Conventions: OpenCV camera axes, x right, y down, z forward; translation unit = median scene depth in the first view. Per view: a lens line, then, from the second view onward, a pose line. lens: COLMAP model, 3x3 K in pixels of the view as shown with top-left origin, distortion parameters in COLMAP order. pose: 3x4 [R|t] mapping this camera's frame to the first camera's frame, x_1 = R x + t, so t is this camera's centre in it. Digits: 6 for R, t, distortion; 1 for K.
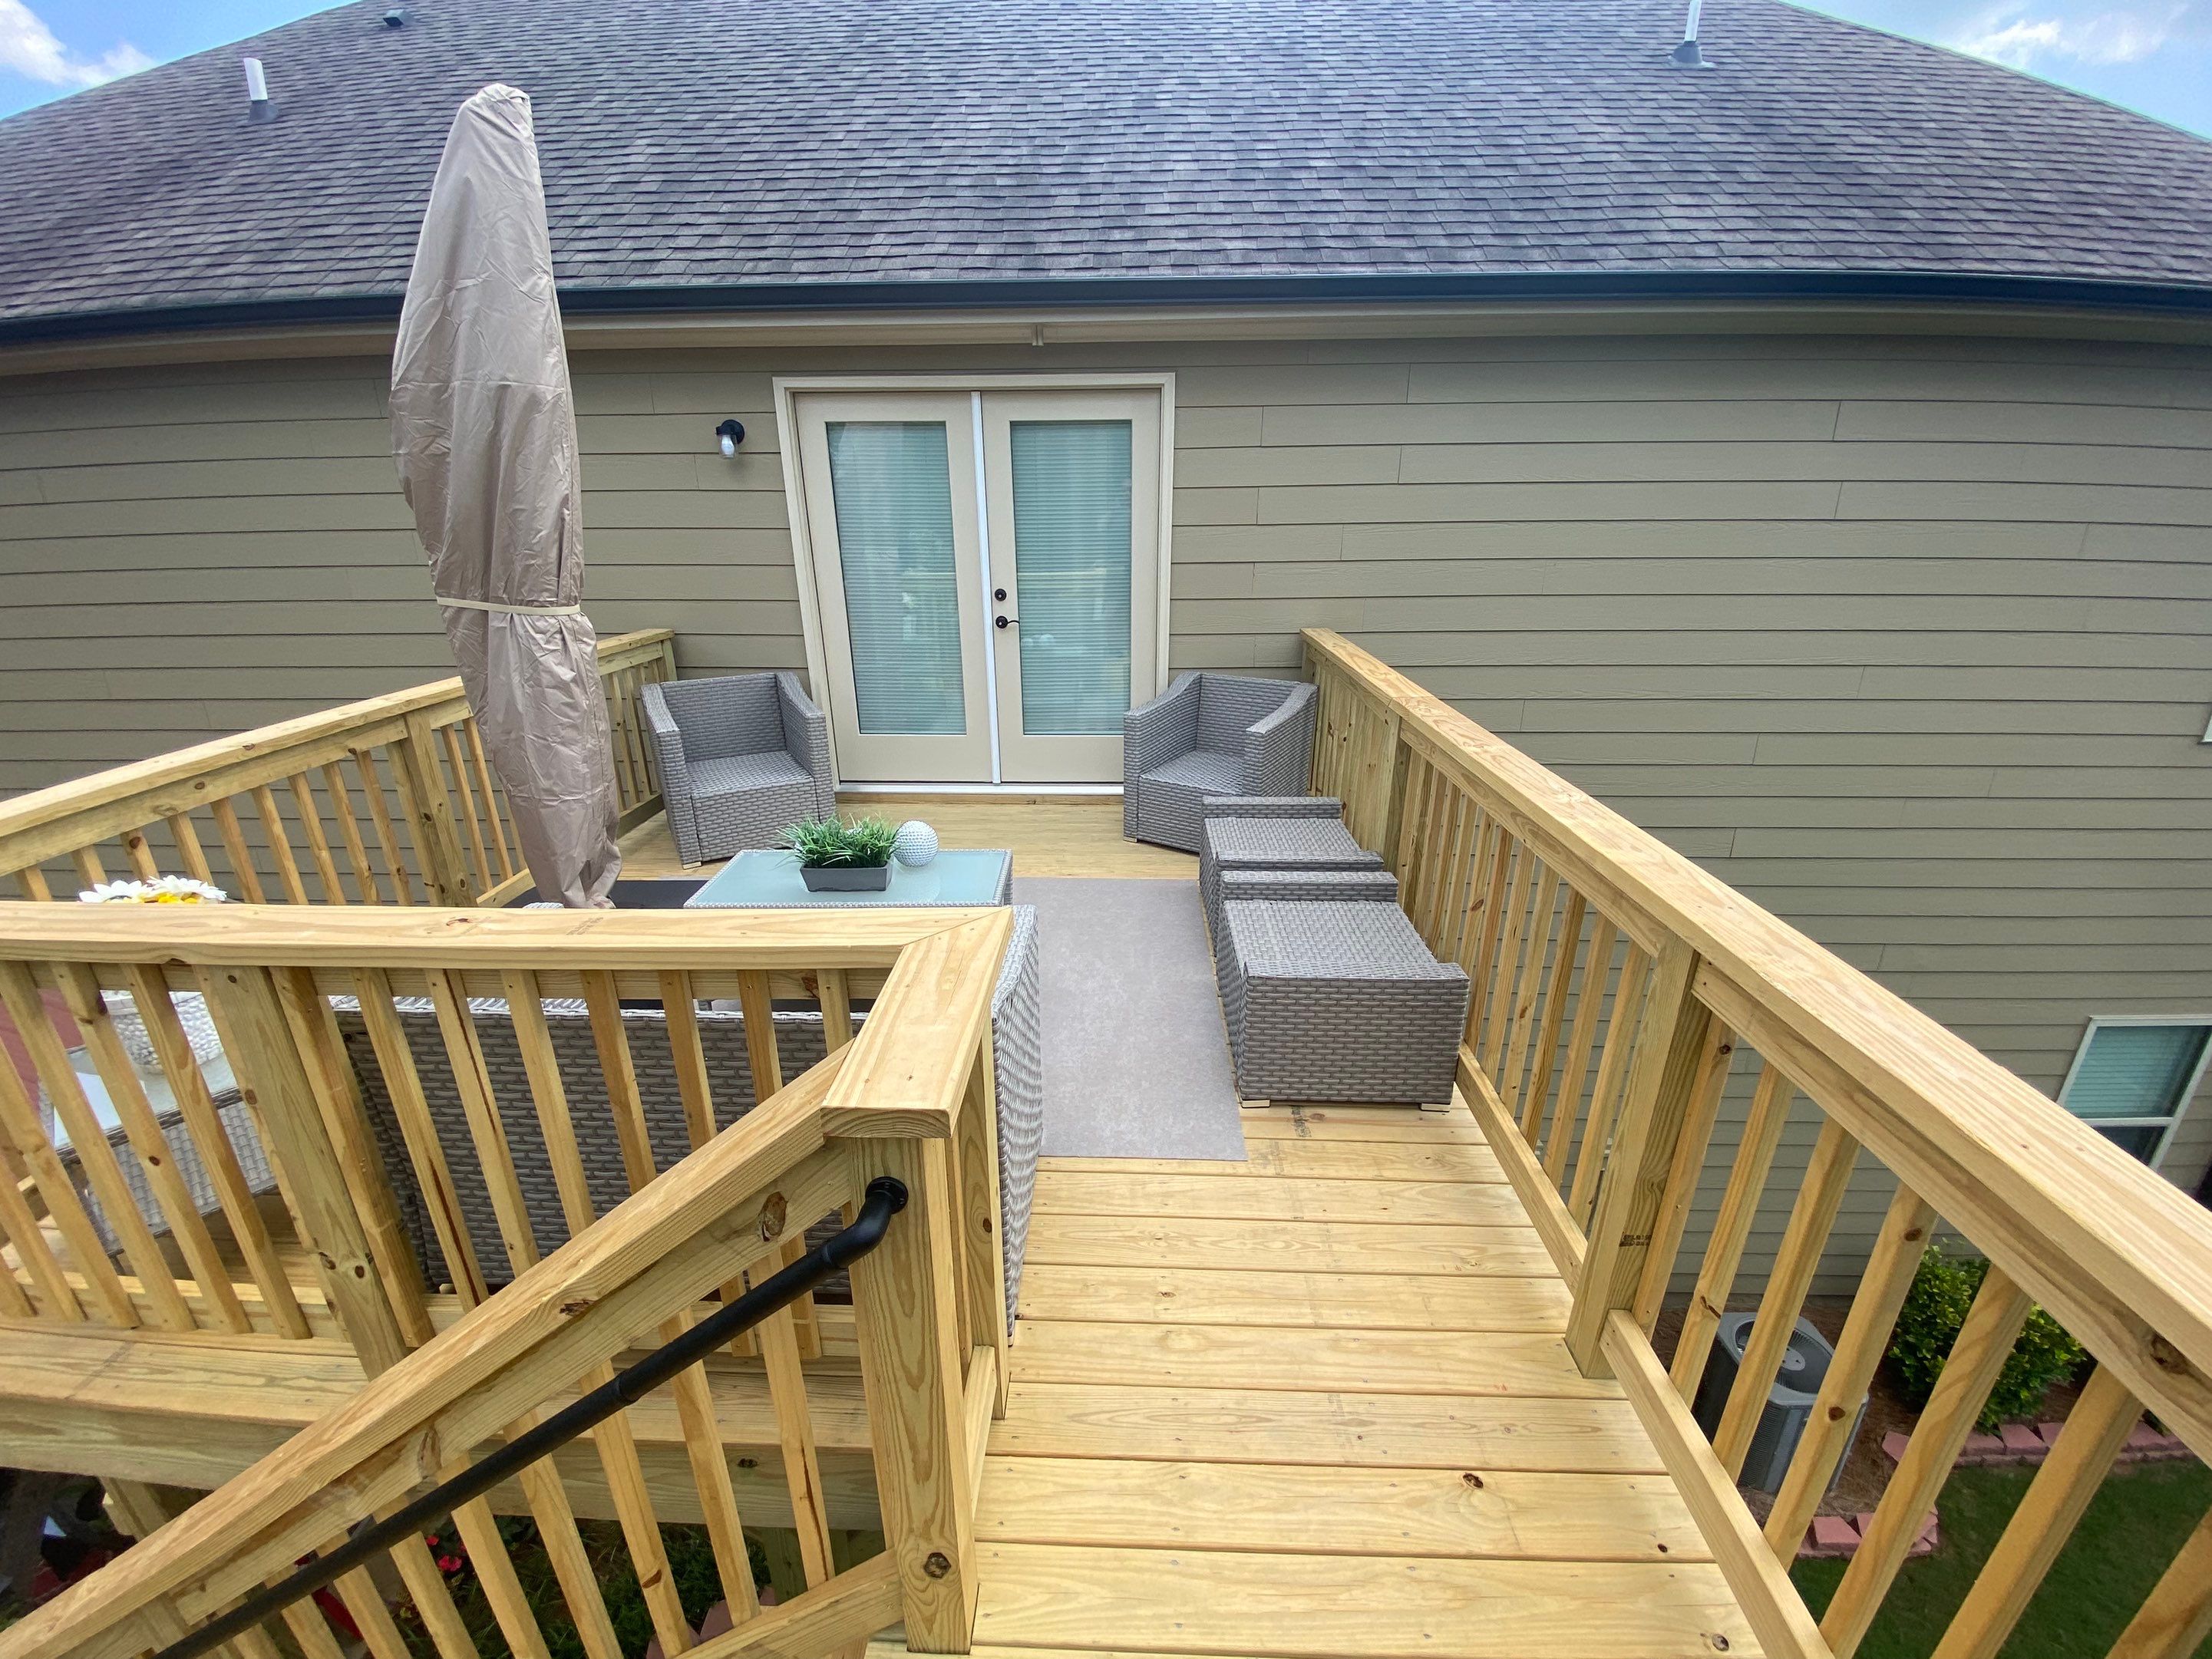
lens RADIAL K [[890.4, 0, 1106.0], [0, 890.4, 829.5], [0, 0, 1]] dist [0.035825, -0.023524]
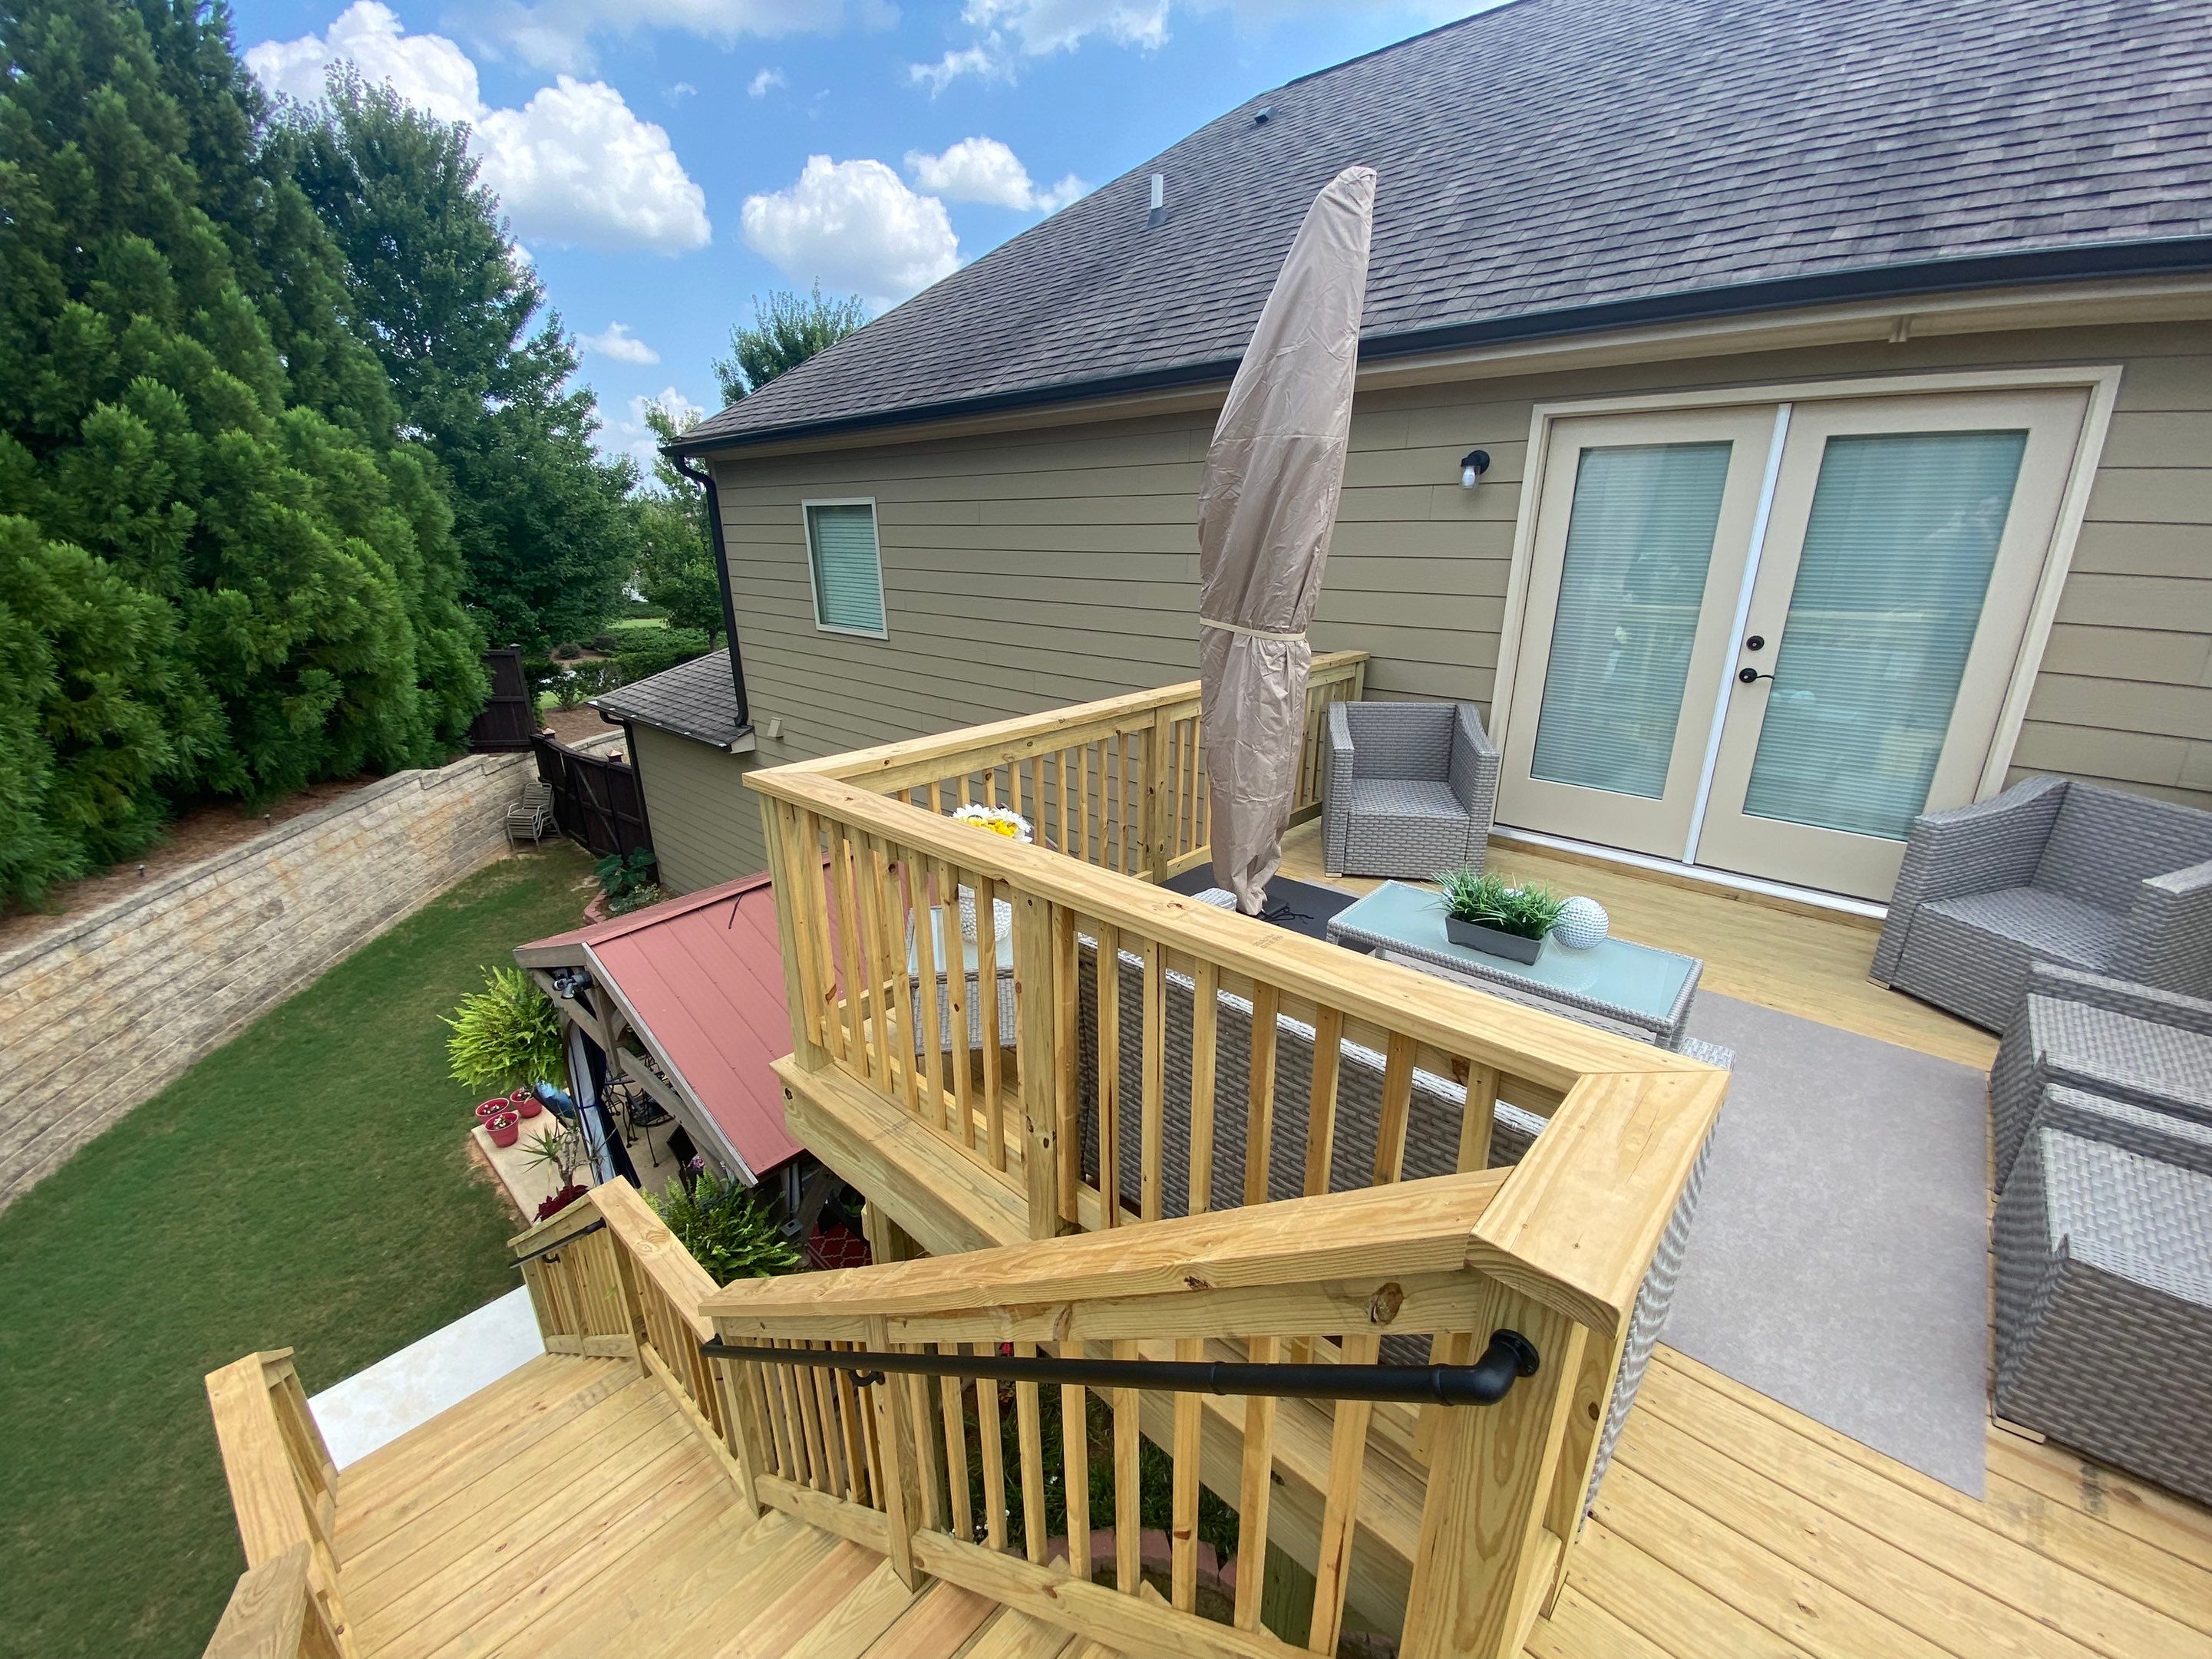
lens RADIAL K [[910.6, 0, 1106.0], [0, 910.6, 829.5], [0, 0, 1]] dist [0.023401, -0.022015]
pose [[0.762667, 0.208034, -0.612423, -0.027177], [-0.219142, 0.973971, 0.057945, -0.018709], [0.608536, 0.090015, 0.788404, -0.007957]]
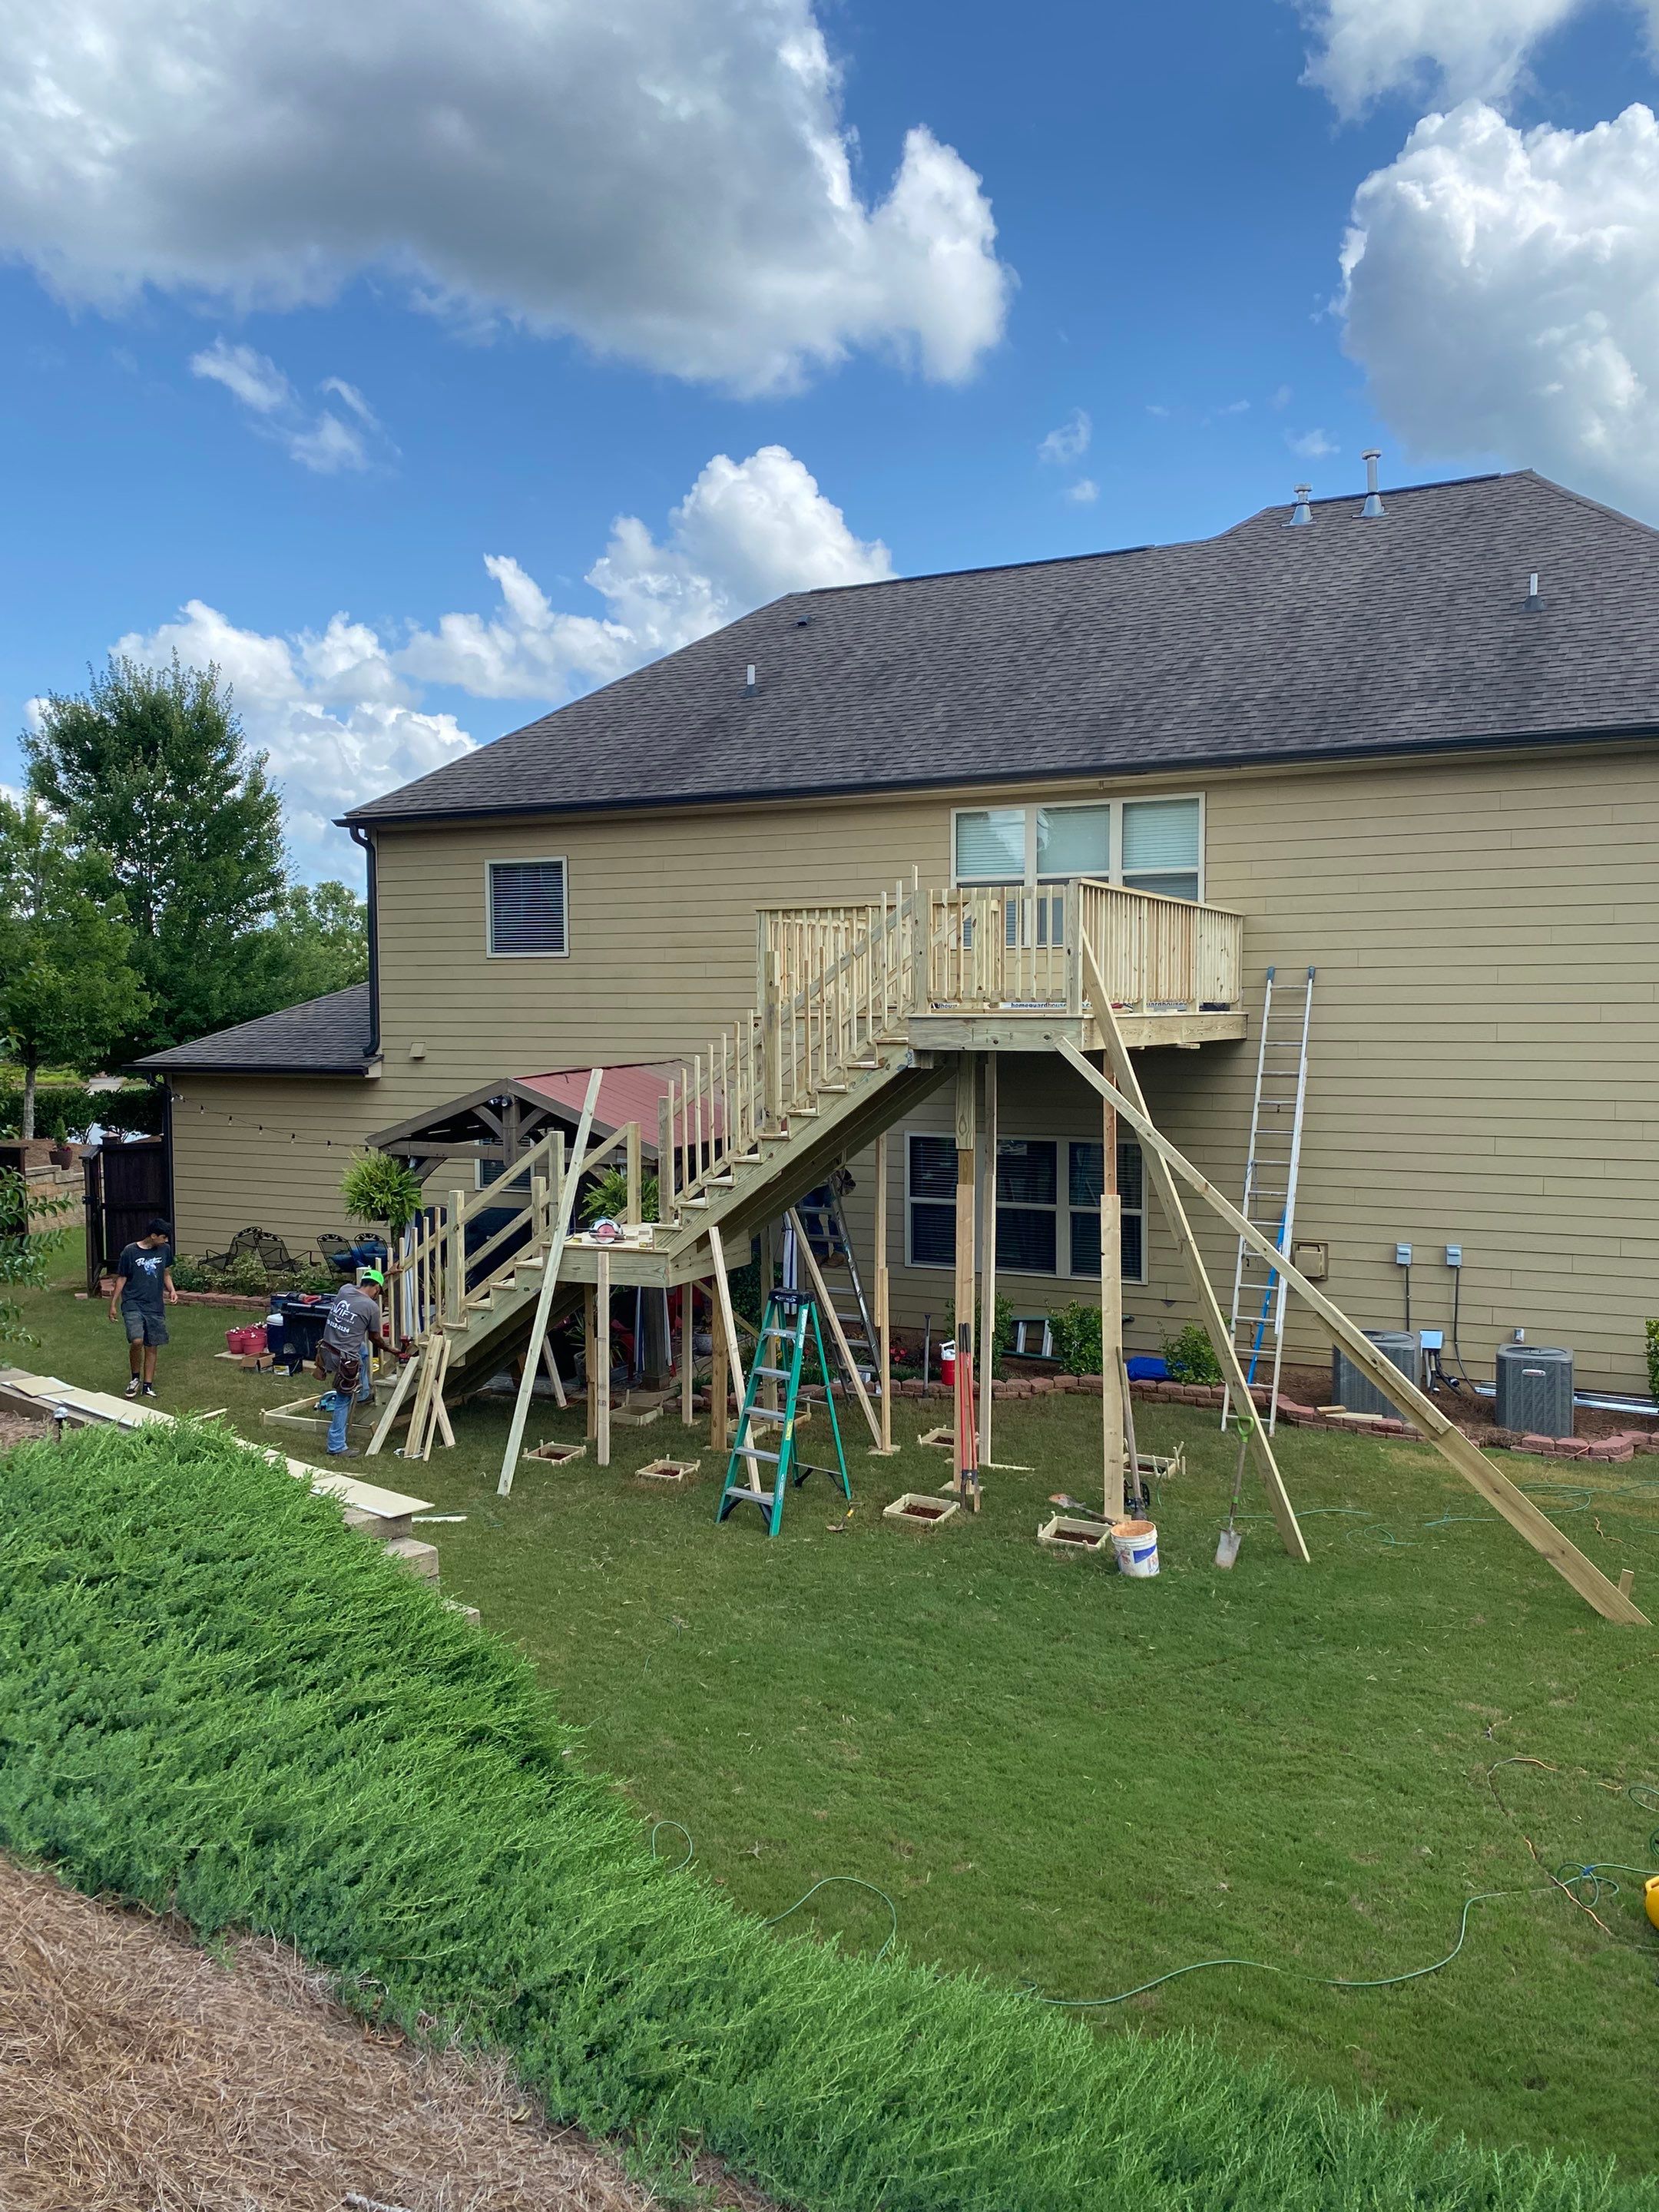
lens RADIAL K [[1733.8, 0, 829.5], [0, 1733.8, 1106.0], [0, 0, 1]] dist [0.062275, -0.127332]
pose [[0.910828, 0.029360, -0.411741, 1.176732], [-0.145843, 0.956024, -0.254454, 1.485970], [0.386163, 0.291814, 0.875056, -2.957954]]
